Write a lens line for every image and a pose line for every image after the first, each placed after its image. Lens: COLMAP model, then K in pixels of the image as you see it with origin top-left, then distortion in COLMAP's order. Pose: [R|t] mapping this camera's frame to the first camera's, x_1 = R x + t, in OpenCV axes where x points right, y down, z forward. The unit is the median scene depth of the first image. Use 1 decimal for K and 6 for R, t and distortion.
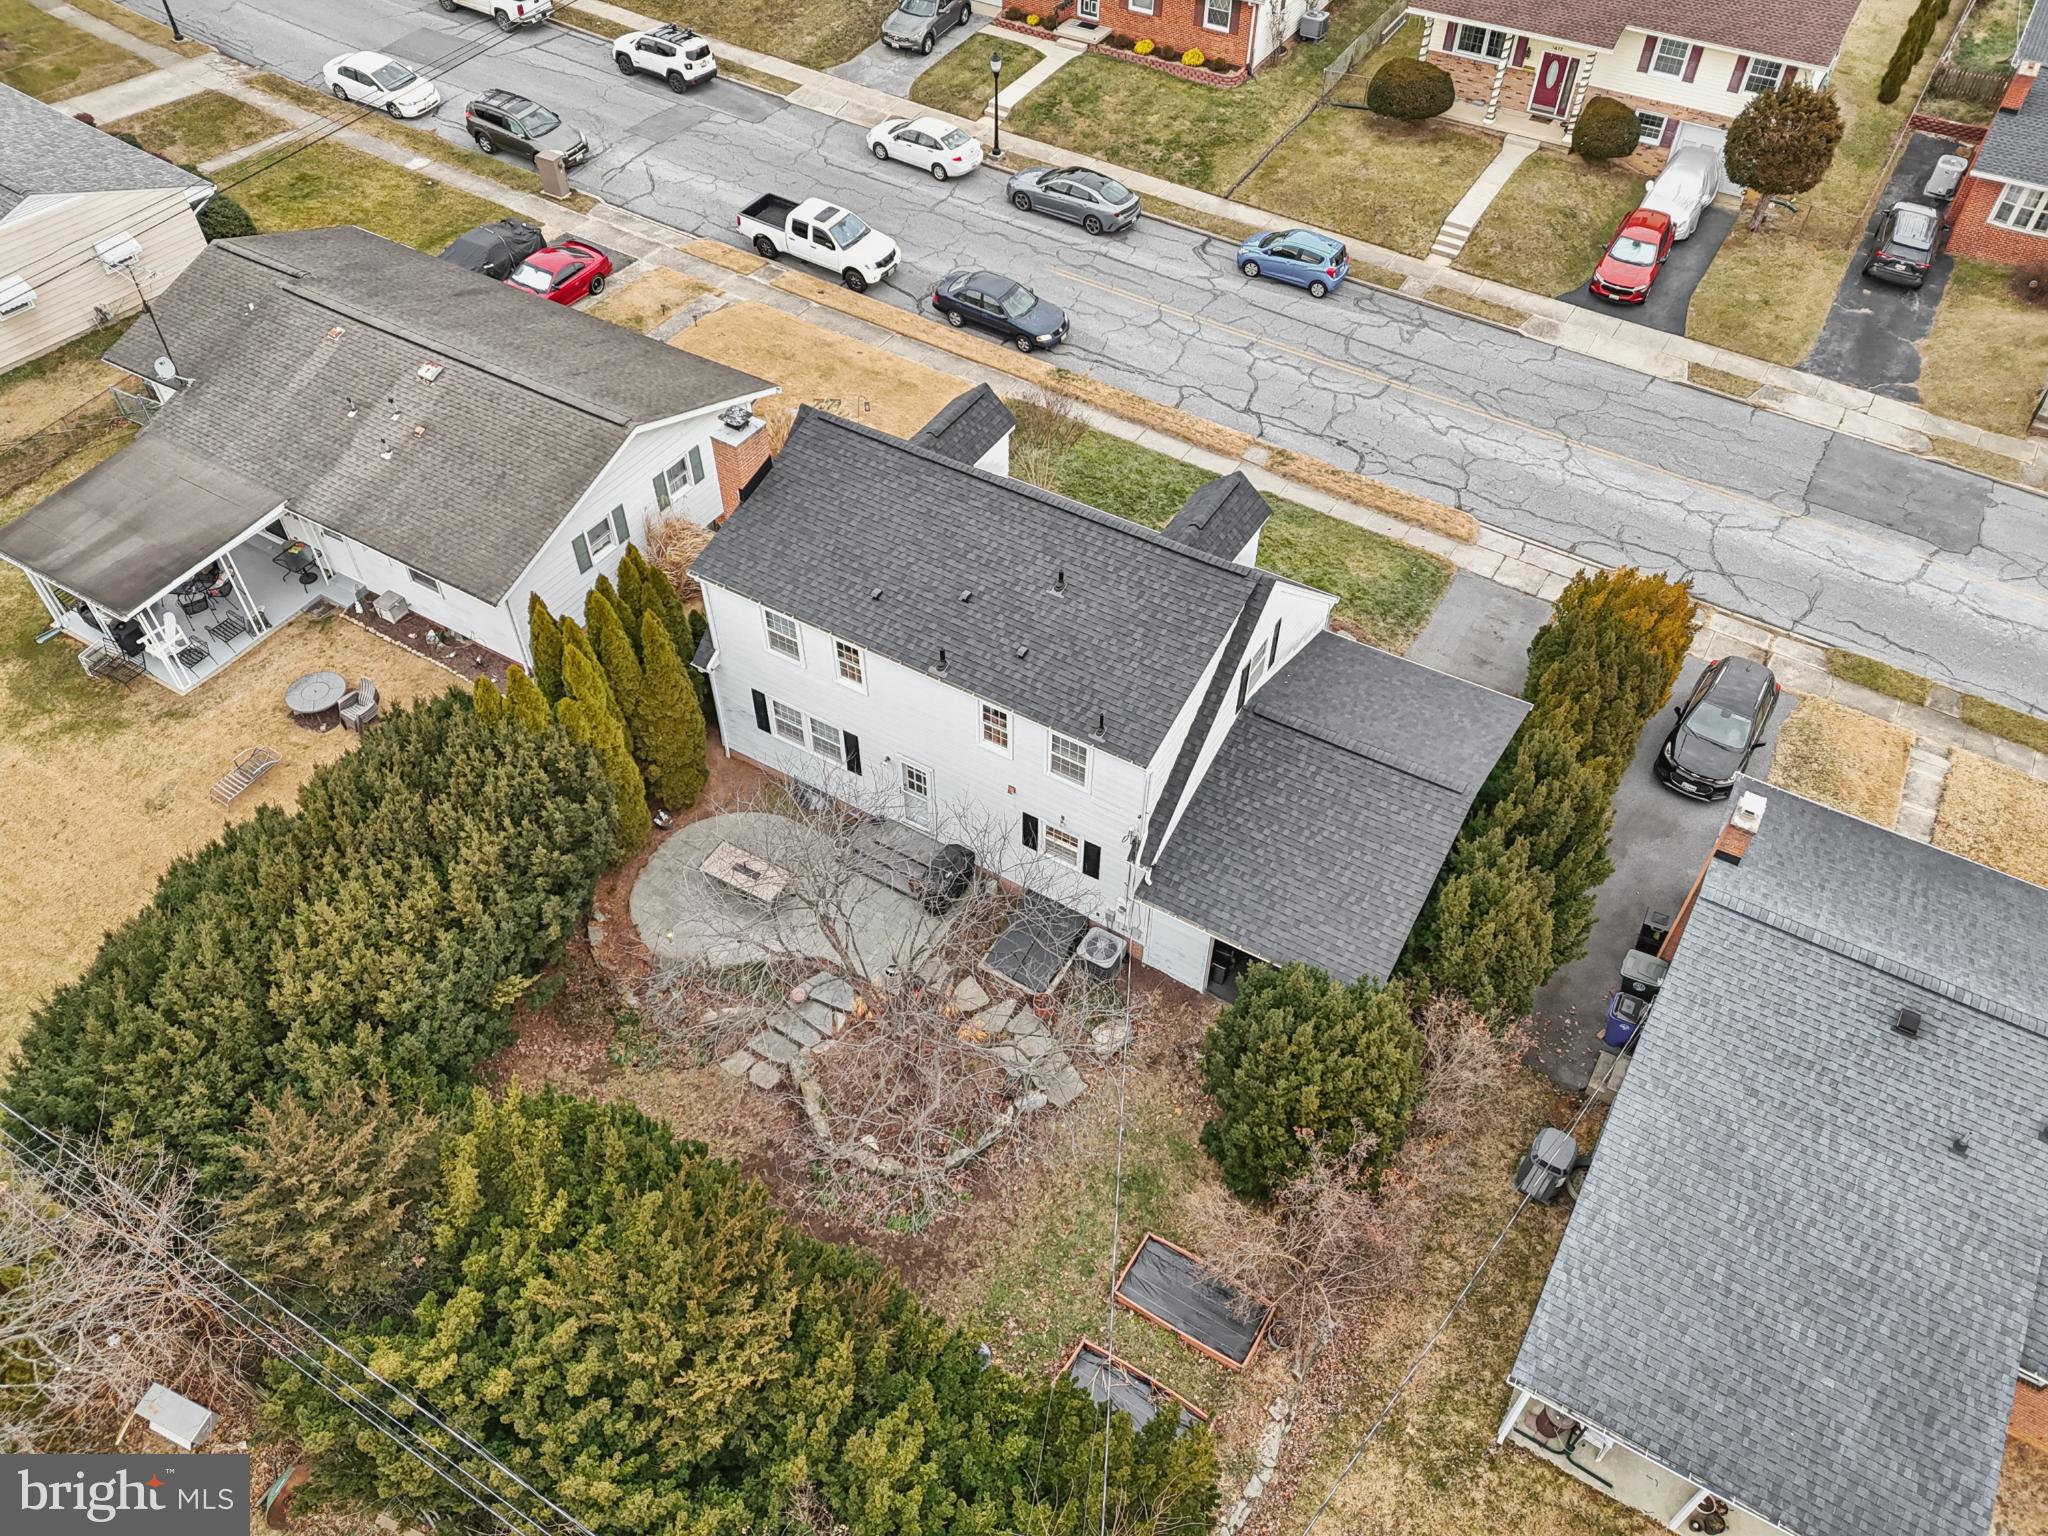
lens RADIAL K [[1491.9, 0, 1024.4], [0, 1491.9, 761.3], [0, 0, 1]] dist [0.092328, -0.092754]
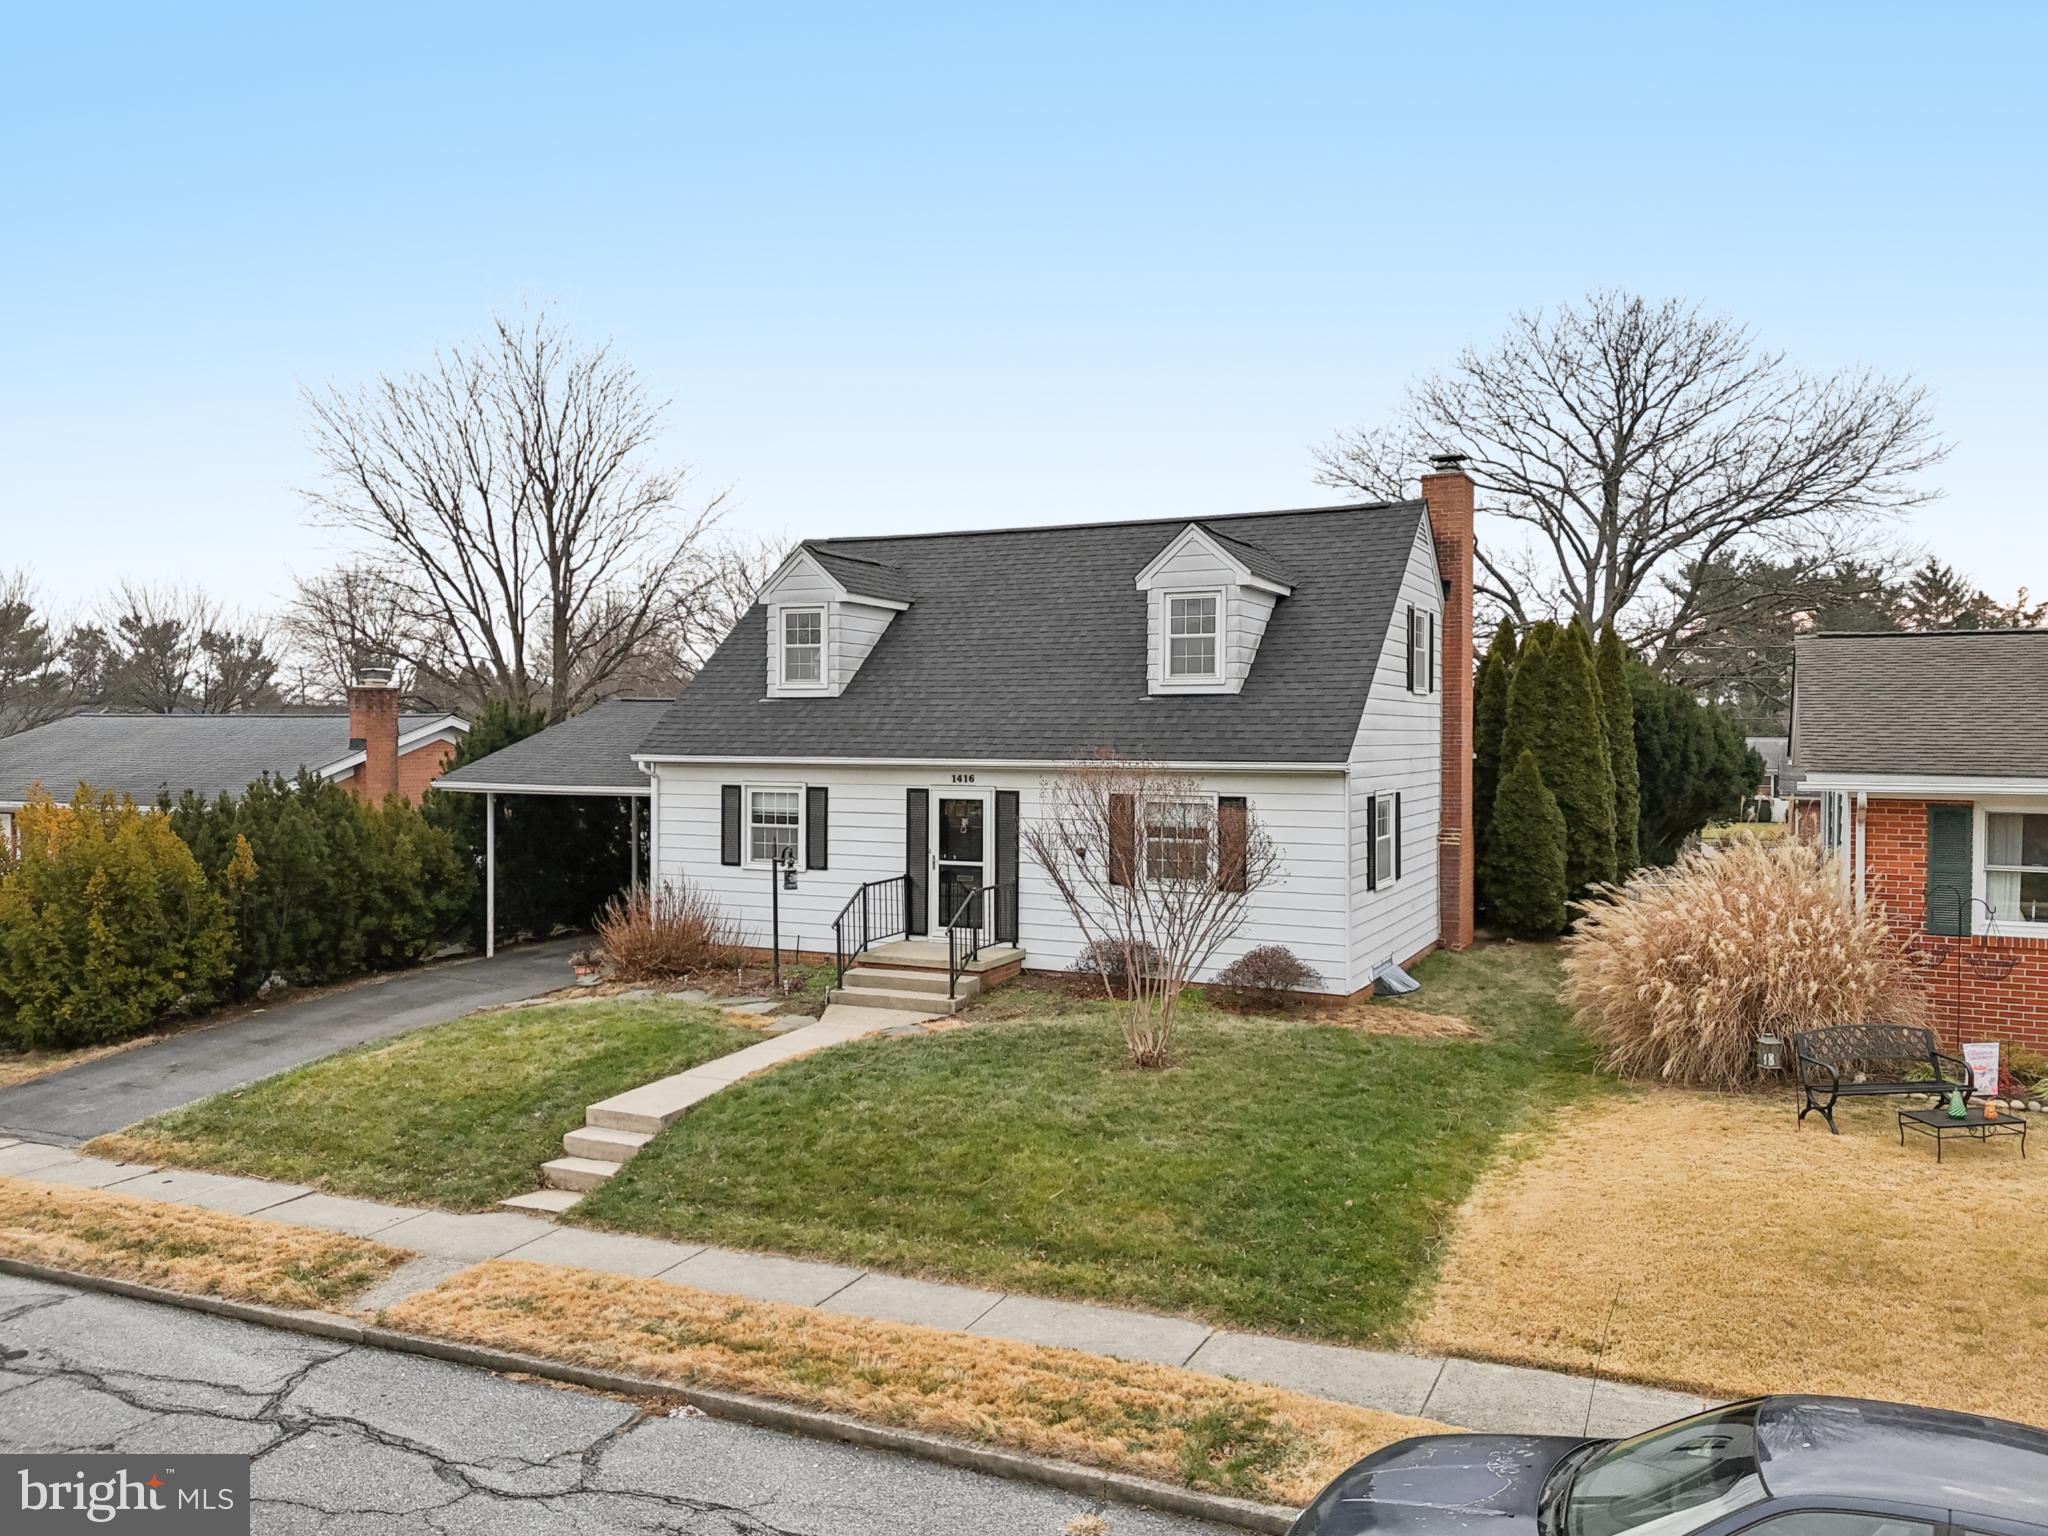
lens RADIAL K [[1499.8, 0, 1024.9], [0, 1499.8, 762.2], [0, 0, 1]] dist [0.094351, -0.095662]
pose [[-0.996070, -0.011550, -0.087817, 0.061875], [-0.073029, 0.668124, 0.740457, -0.421779], [0.050120, 0.743960, -0.666341, 0.986693]]
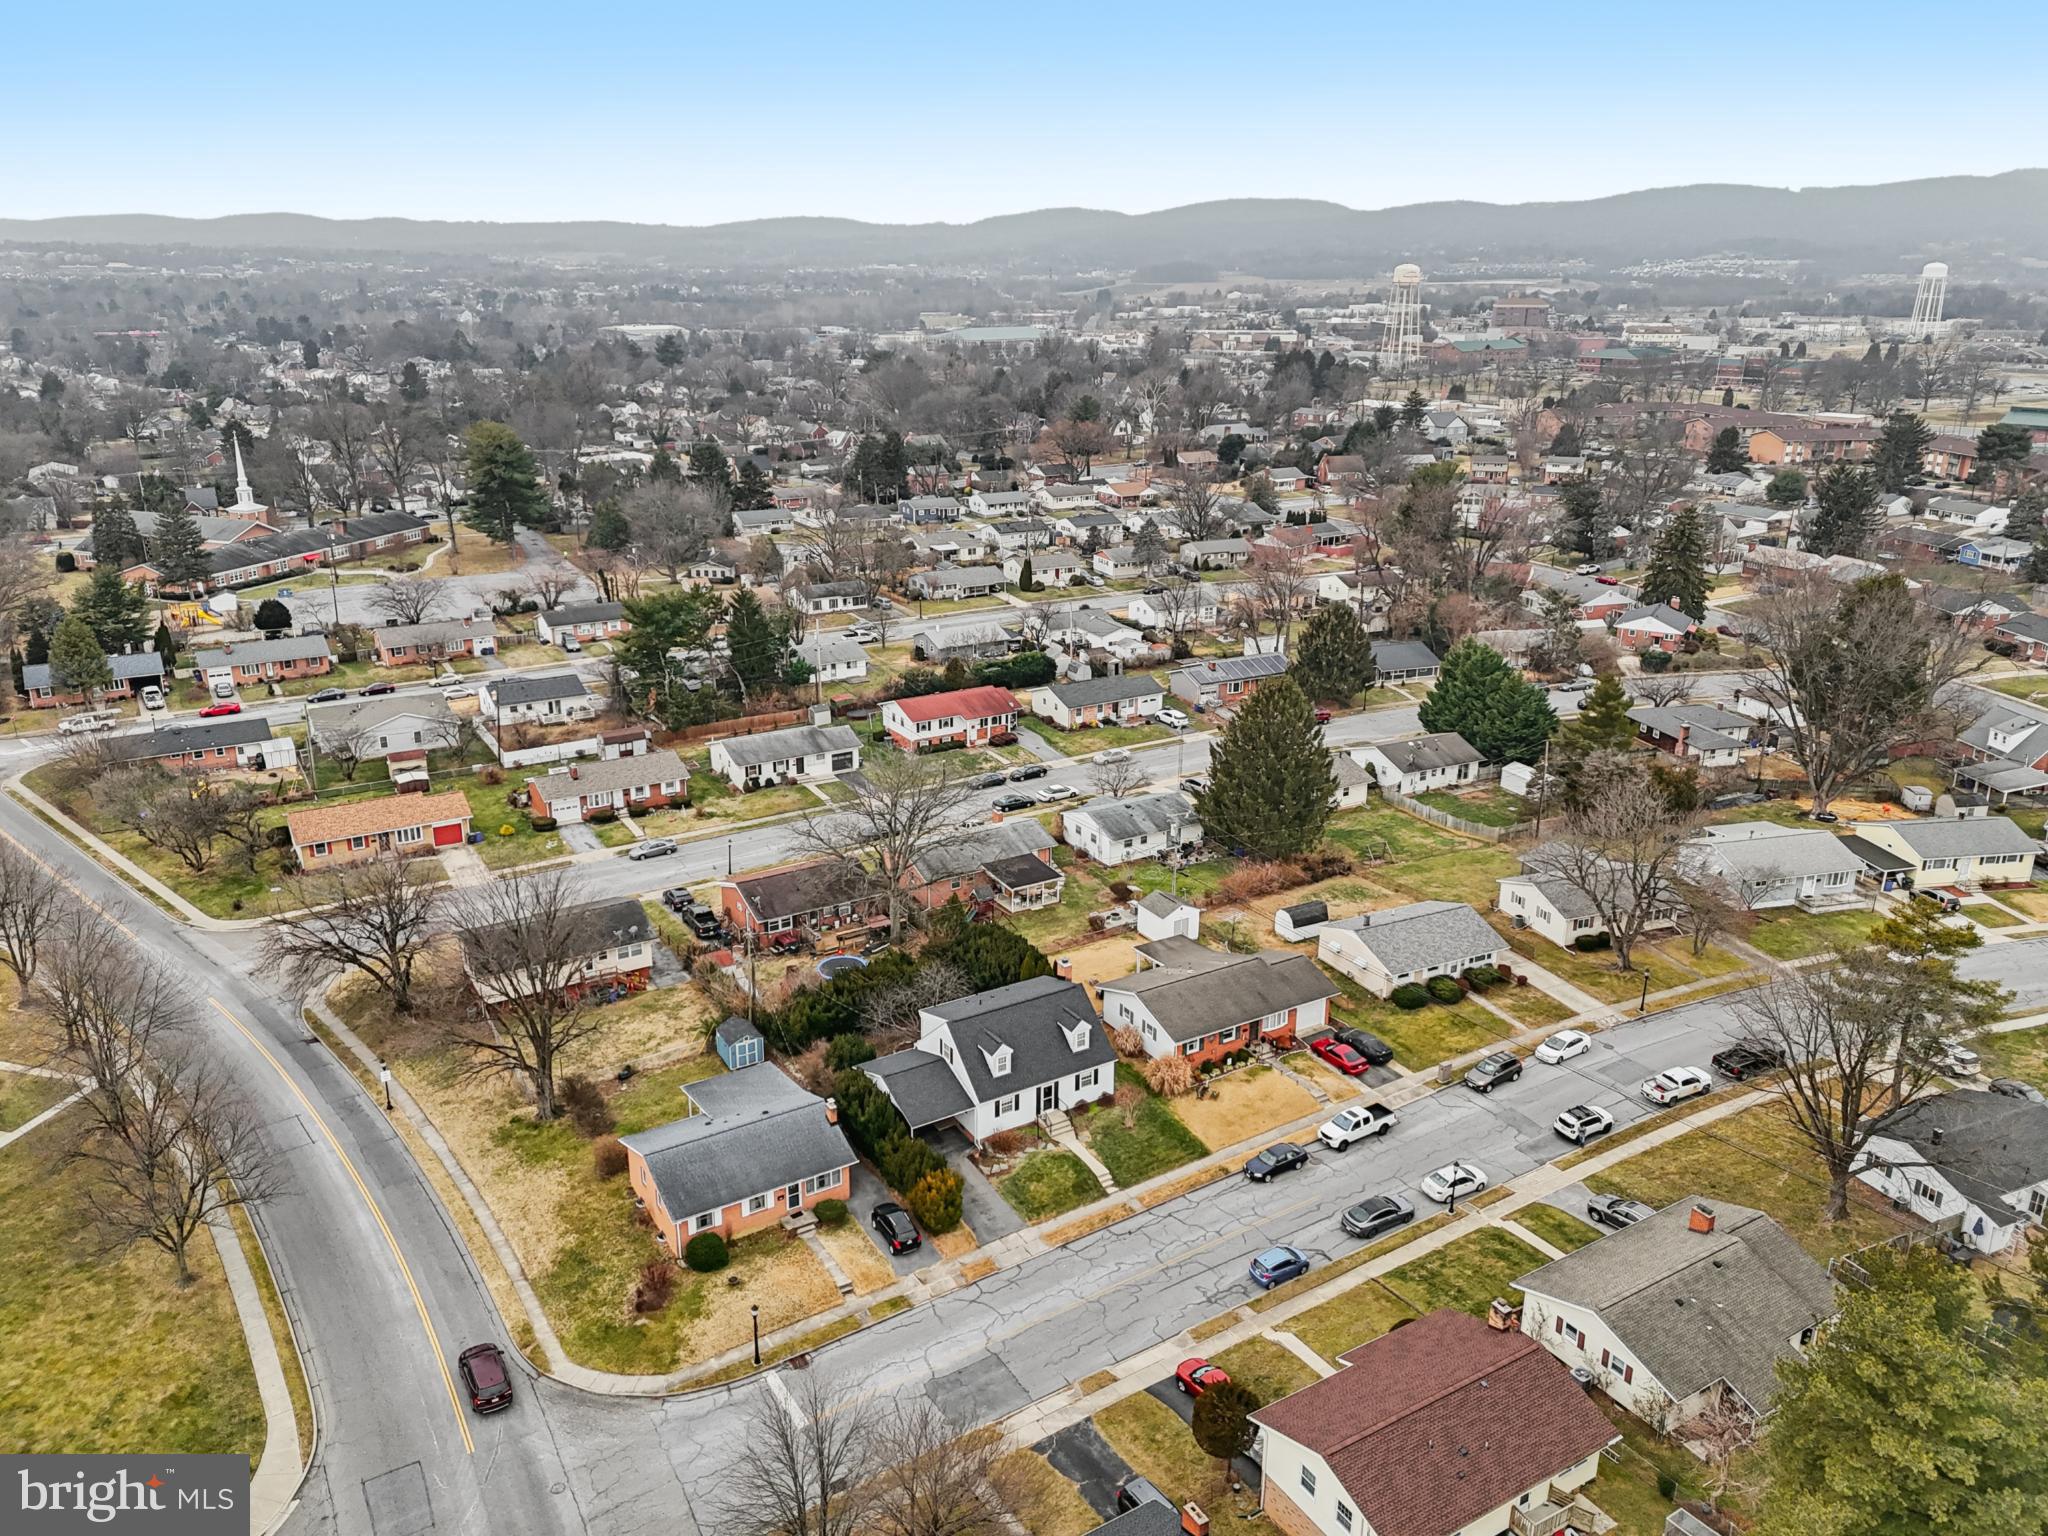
lens RADIAL K [[1500.6, 0, 1029.2], [0, 1500.6, 761.1], [0, 0, 1]] dist [0.159833, -0.287458]
pose [[-0.458354, 0.272736, -0.845888, 1.661698], [-0.656415, 0.537771, 0.529077, -1.403476], [0.599192, 0.797758, -0.067462, 0.486425]]
